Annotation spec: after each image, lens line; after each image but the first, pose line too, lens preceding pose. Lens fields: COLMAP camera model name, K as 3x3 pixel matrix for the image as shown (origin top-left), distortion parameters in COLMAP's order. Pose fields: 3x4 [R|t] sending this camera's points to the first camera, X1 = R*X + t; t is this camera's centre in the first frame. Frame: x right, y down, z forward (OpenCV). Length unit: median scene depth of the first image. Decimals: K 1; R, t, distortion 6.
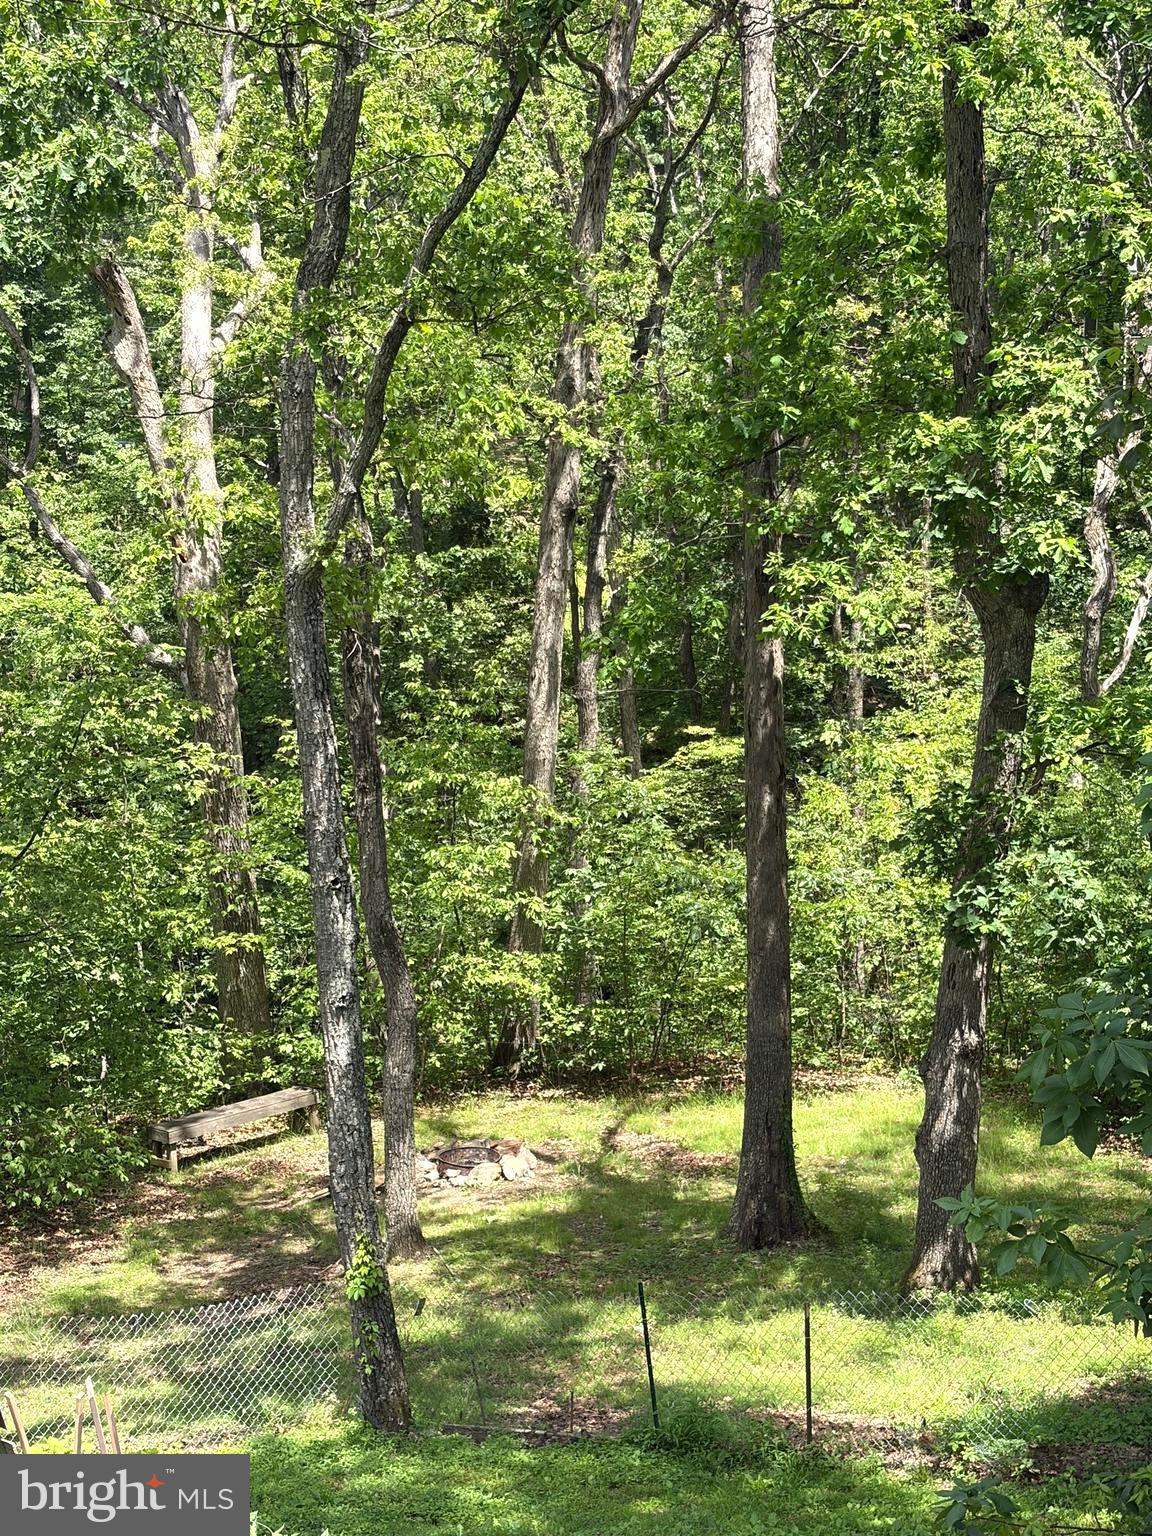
lens RADIAL K [[2436.3, 0, 577.3], [0, 2436.3, 780.9], [0, 0, 1]] dist [0.145575, 0.000000]
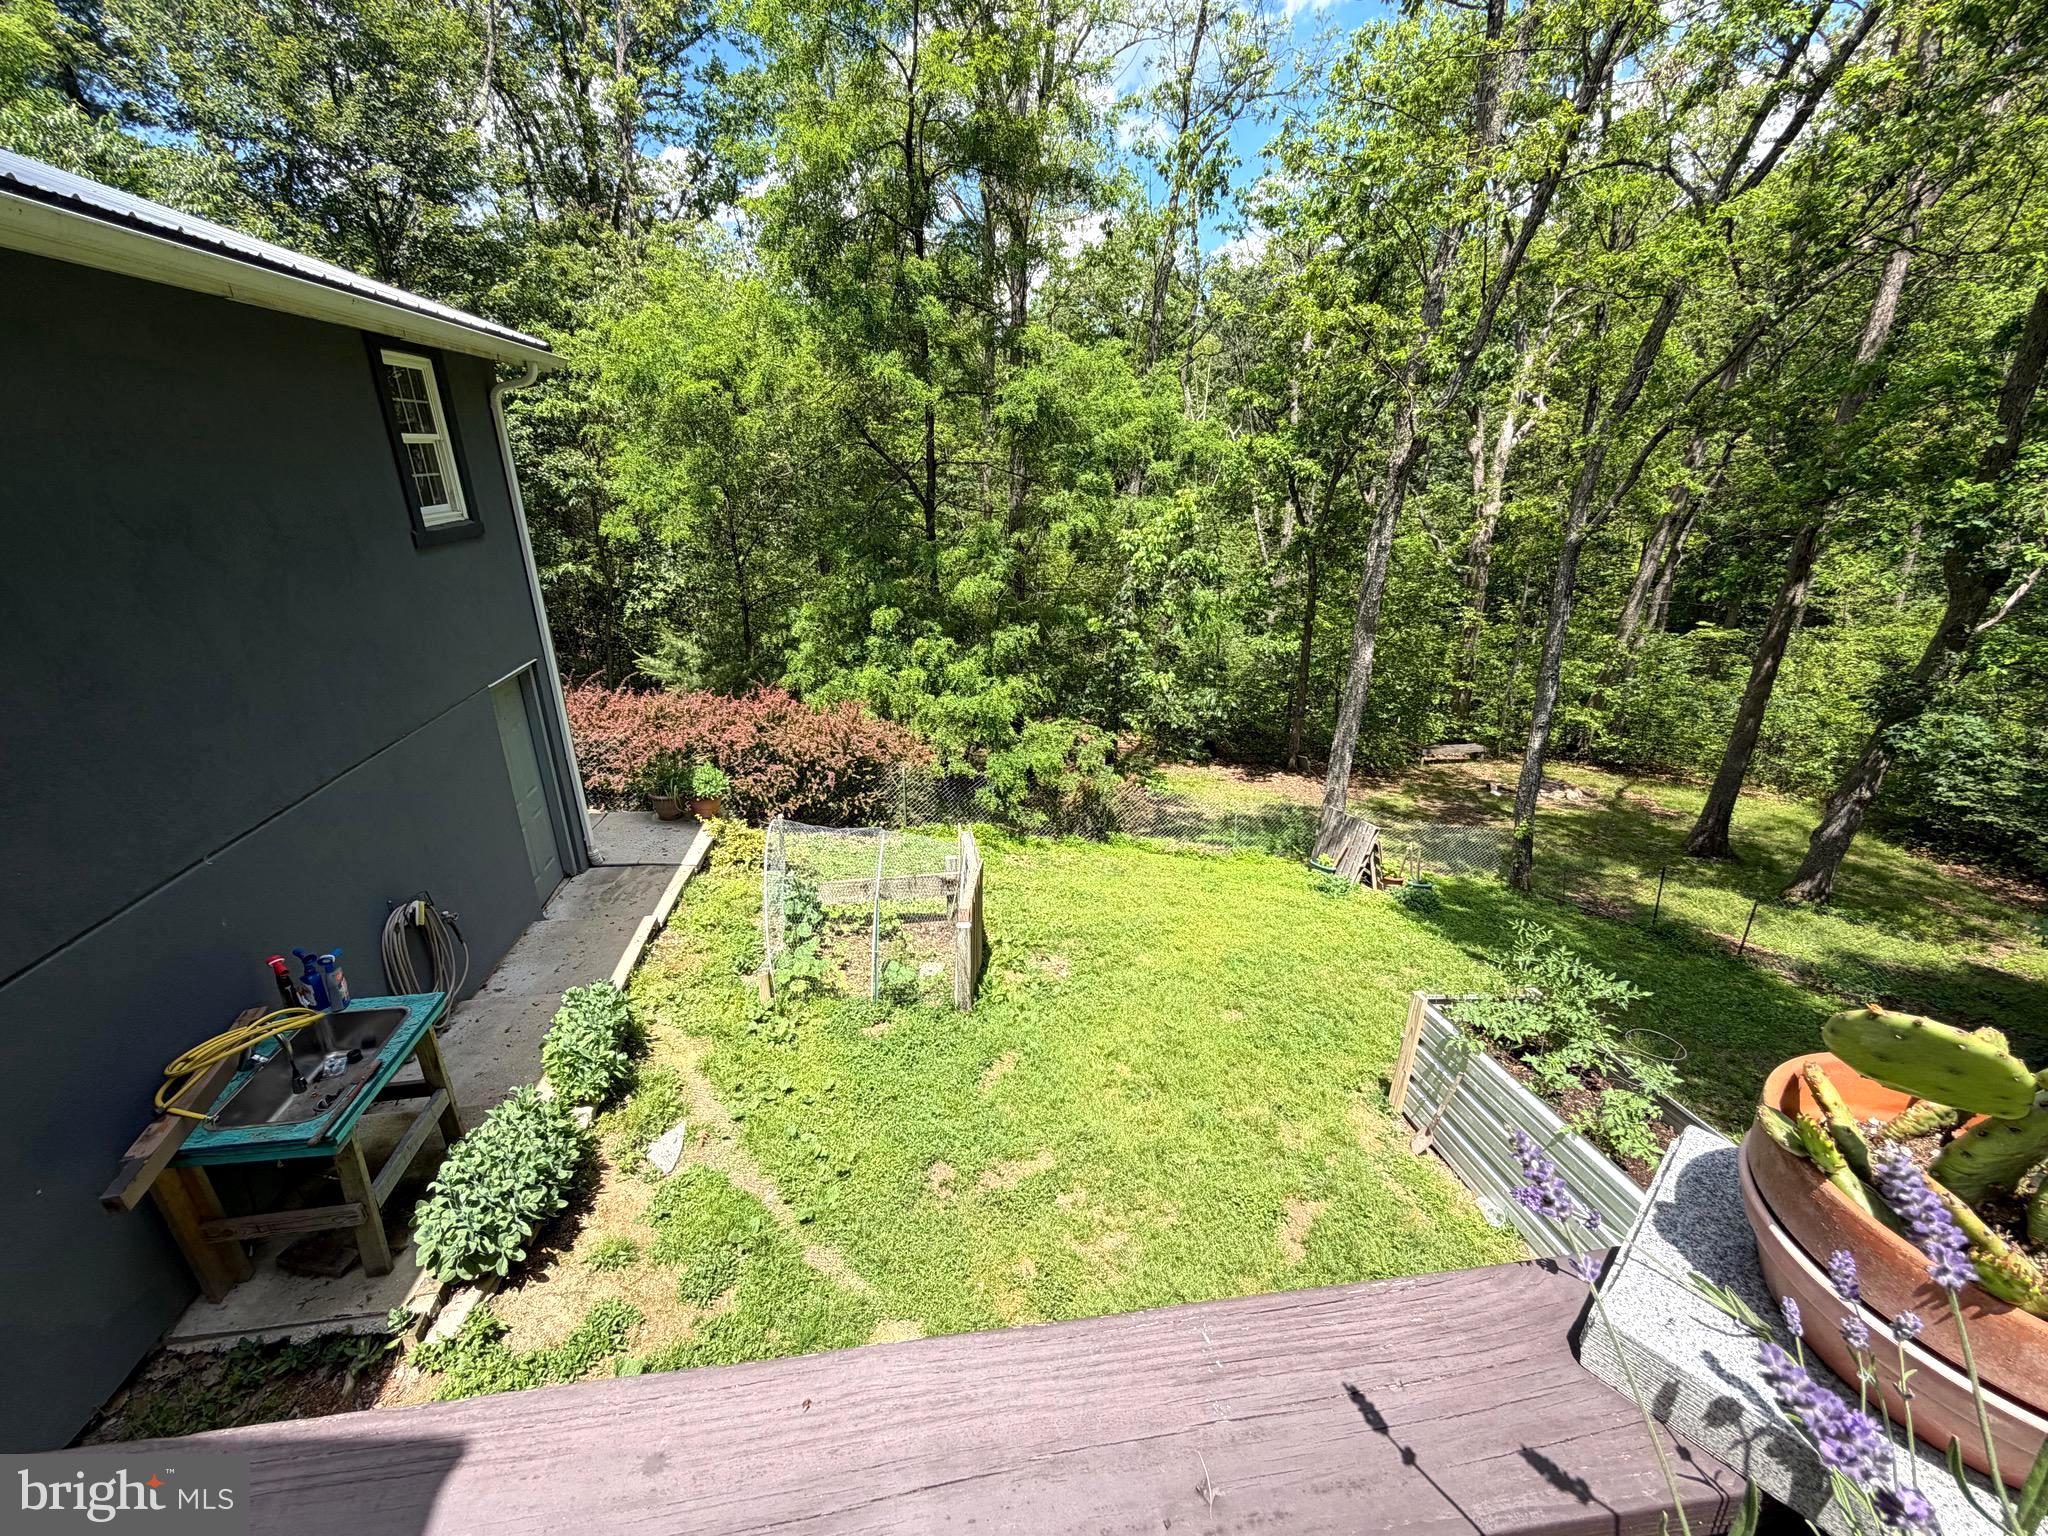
lens RADIAL K [[818.5, 0, 1015.8], [0, 818.5, 777.9], [0, 0, 1]] dist [0.001028, 0.000010]
pose [[0.810957, 0.230542, -0.537772, -0.044067], [-0.109782, 0.962733, 0.247171, -0.001585], [0.574714, -0.141407, 0.806044, 0.014062]]
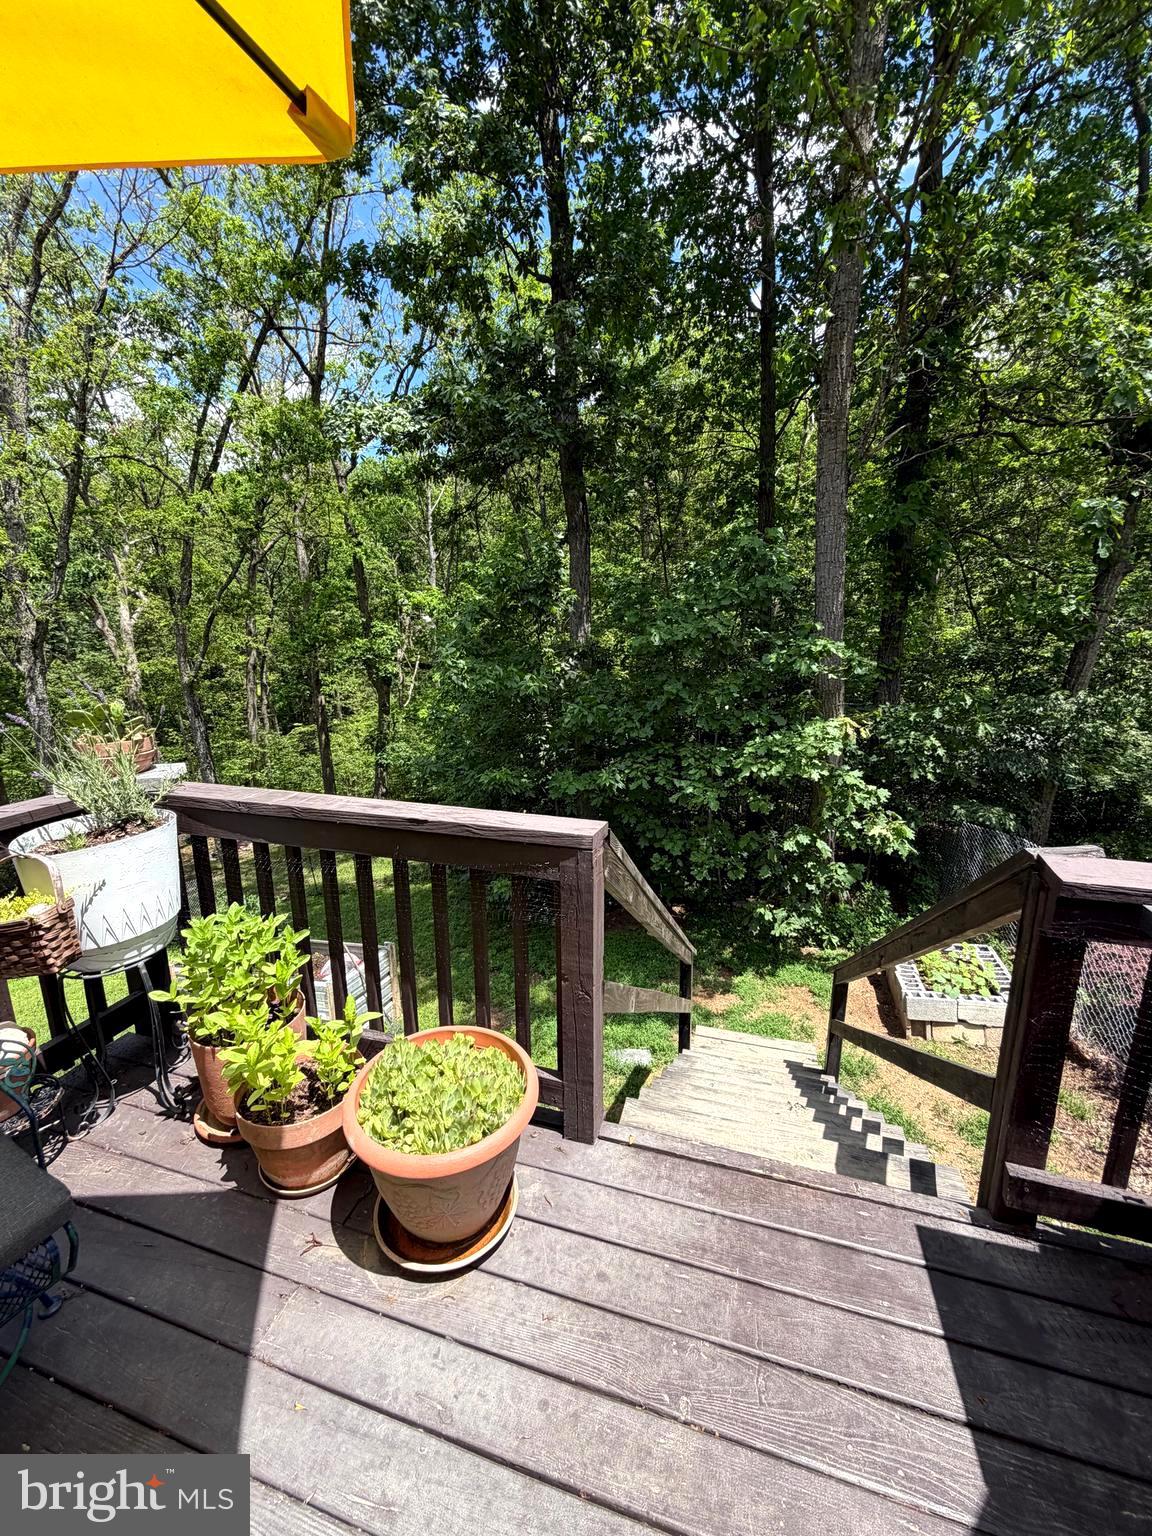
lens RADIAL K [[613.9, 0, 570.1], [0, 613.9, 766.7], [0, 0, 1]] dist [0.001028, 0.000010]
pose [[0.885746, -0.104894, 0.452163, -0.020579], [0.079000, 0.993986, 0.075834, 0.009286], [-0.457398, -0.031448, 0.888706, -0.053252]]
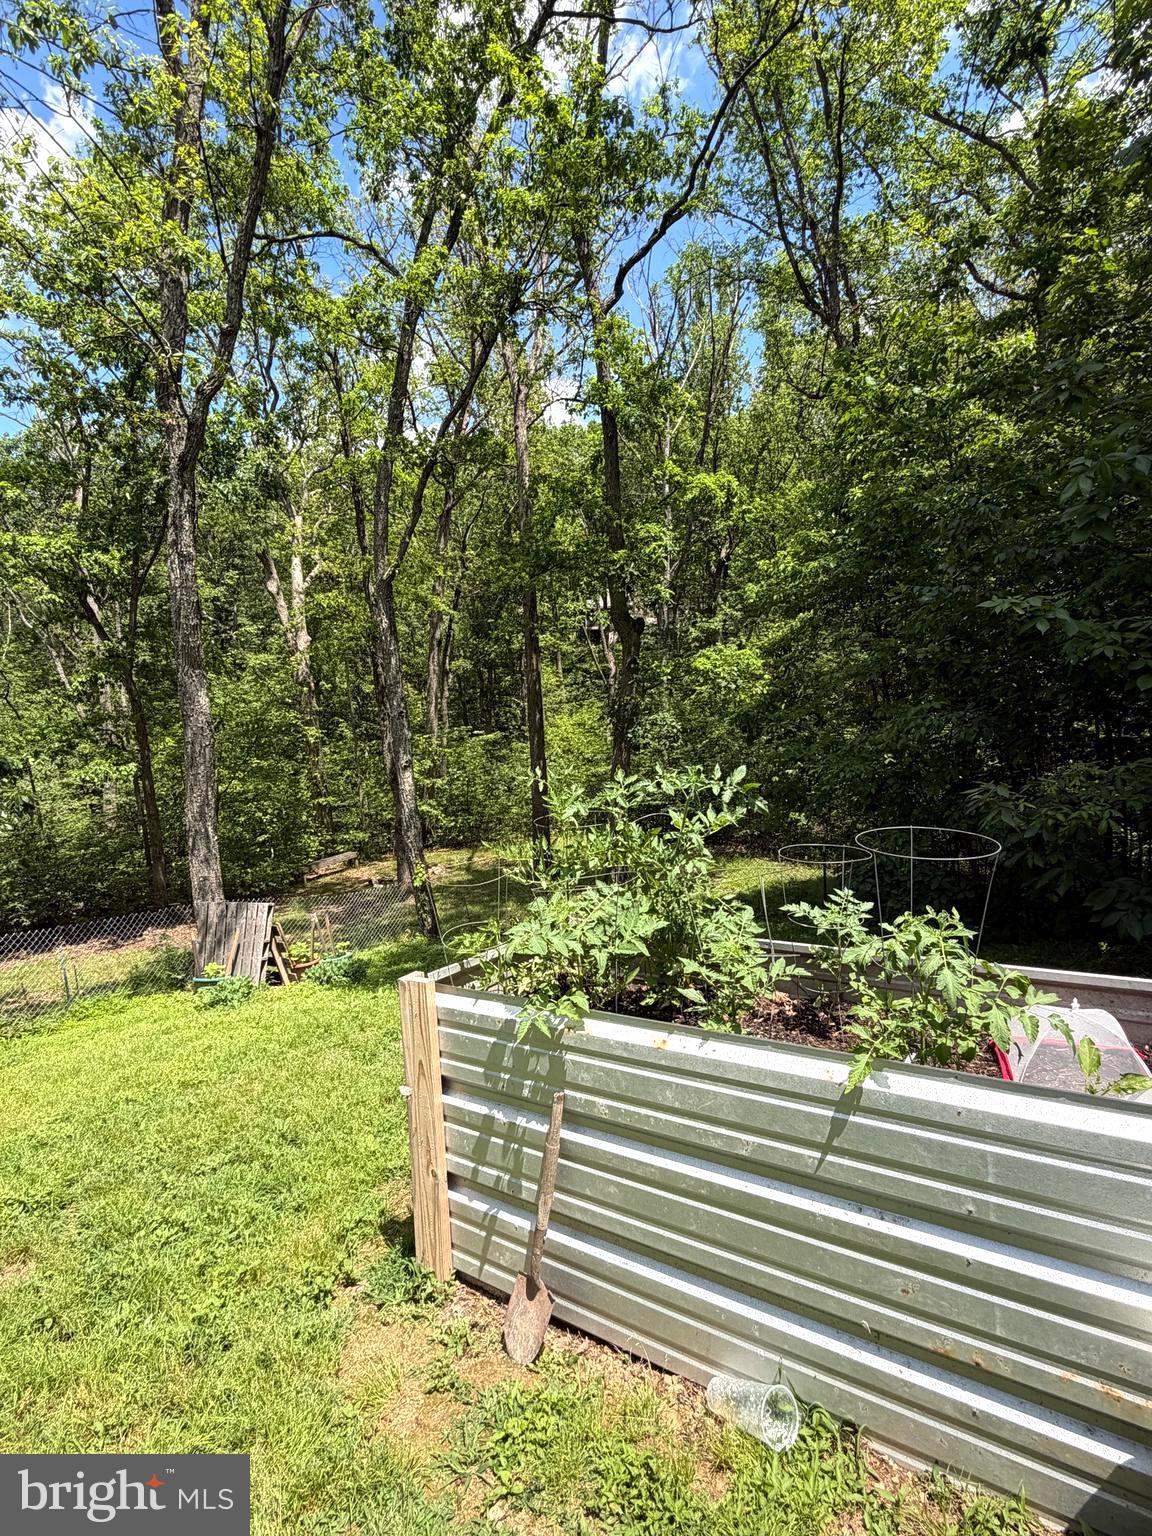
lens RADIAL K [[760.0, 0, 576.0], [0, 760.0, 772.9], [0, 0, 1]] dist [0.013305, 0.000161]
pose [[0.975331, -0.040305, 0.217035, -0.060383], [0.043937, 0.998963, -0.011934, 0.072004], [-0.216329, 0.021175, 0.976091, 0.148166]]
